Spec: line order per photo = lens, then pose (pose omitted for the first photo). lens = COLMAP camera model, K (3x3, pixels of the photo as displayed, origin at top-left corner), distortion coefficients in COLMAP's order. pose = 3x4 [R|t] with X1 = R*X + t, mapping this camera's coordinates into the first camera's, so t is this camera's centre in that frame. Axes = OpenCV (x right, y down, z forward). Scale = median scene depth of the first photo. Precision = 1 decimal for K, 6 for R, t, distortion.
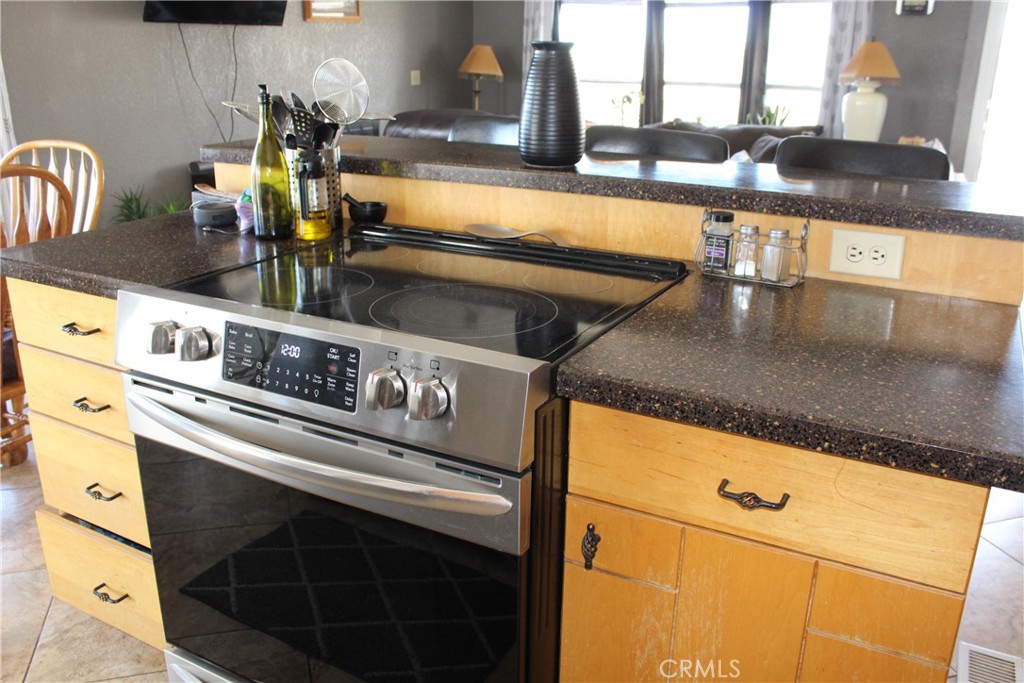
lens RADIAL K [[841.3, 0, 497.6], [0, 841.3, 340.2], [0, 0, 1]] dist [-0.173078, 0.159644]
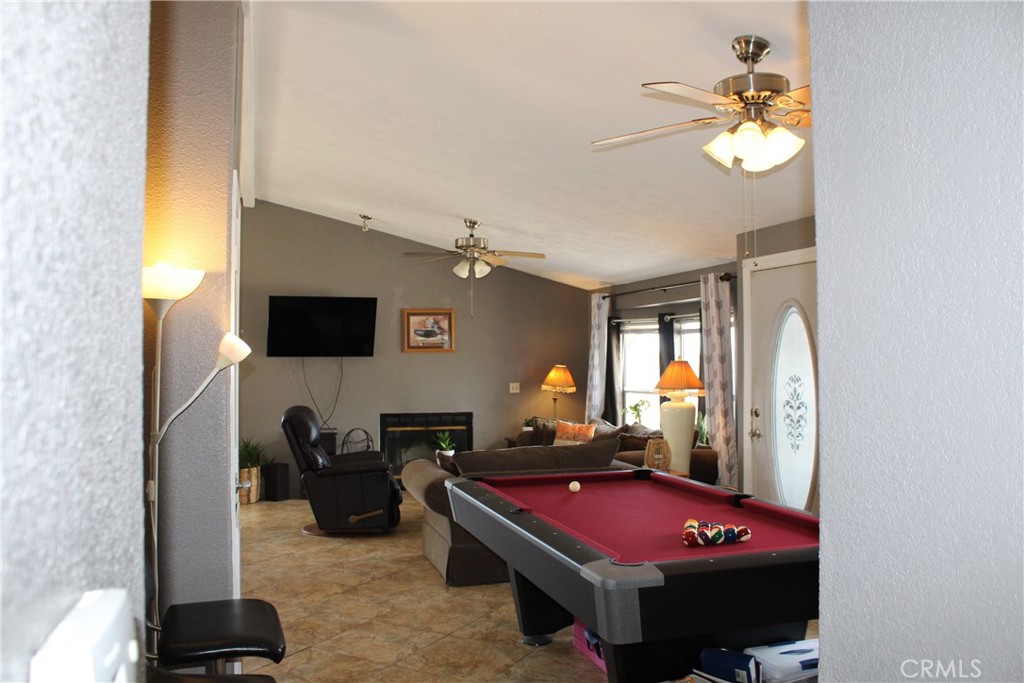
lens RADIAL K [[841.3, 0, 497.6], [0, 841.3, 340.2], [0, 0, 1]] dist [-0.173078, 0.159644]
pose [[0.700410, -0.042854, -0.712453, 1.279457], [-0.218069, 0.937616, -0.270781, 0.006628], [0.679611, 0.345022, 0.647371, 0.019287]]
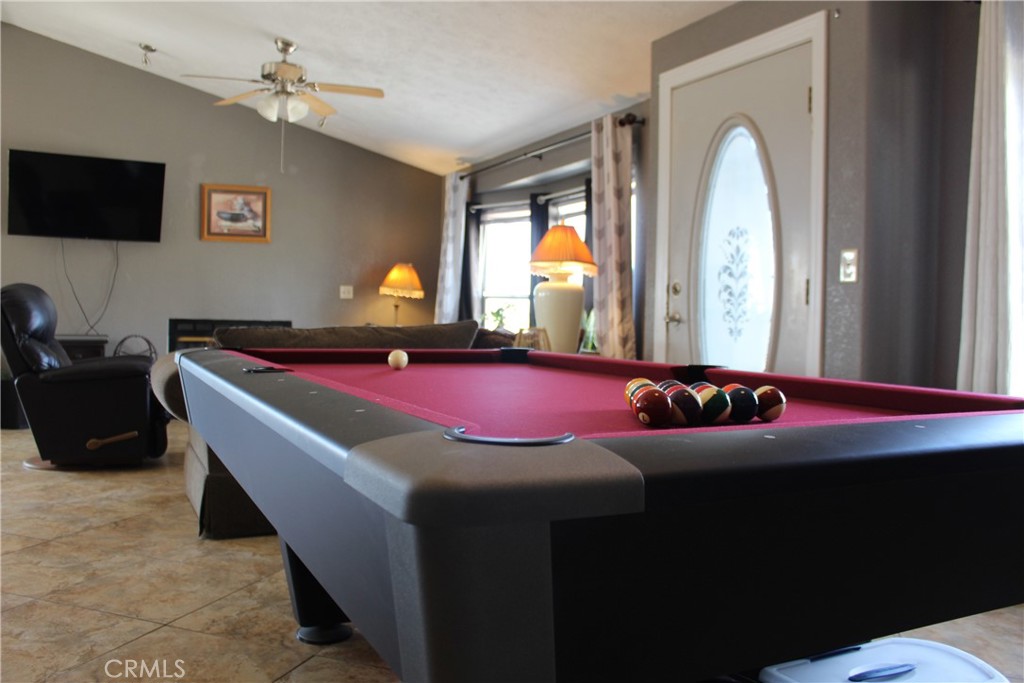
lens RADIAL K [[841.3, 0, 497.6], [0, 841.3, 340.2], [0, 0, 1]] dist [-0.173078, 0.159644]
pose [[0.810668, 0.007673, -0.585456, 1.028489], [-0.196717, 0.945359, -0.259999, 0.001683], [0.551471, 0.325942, 0.767881, 0.362322]]
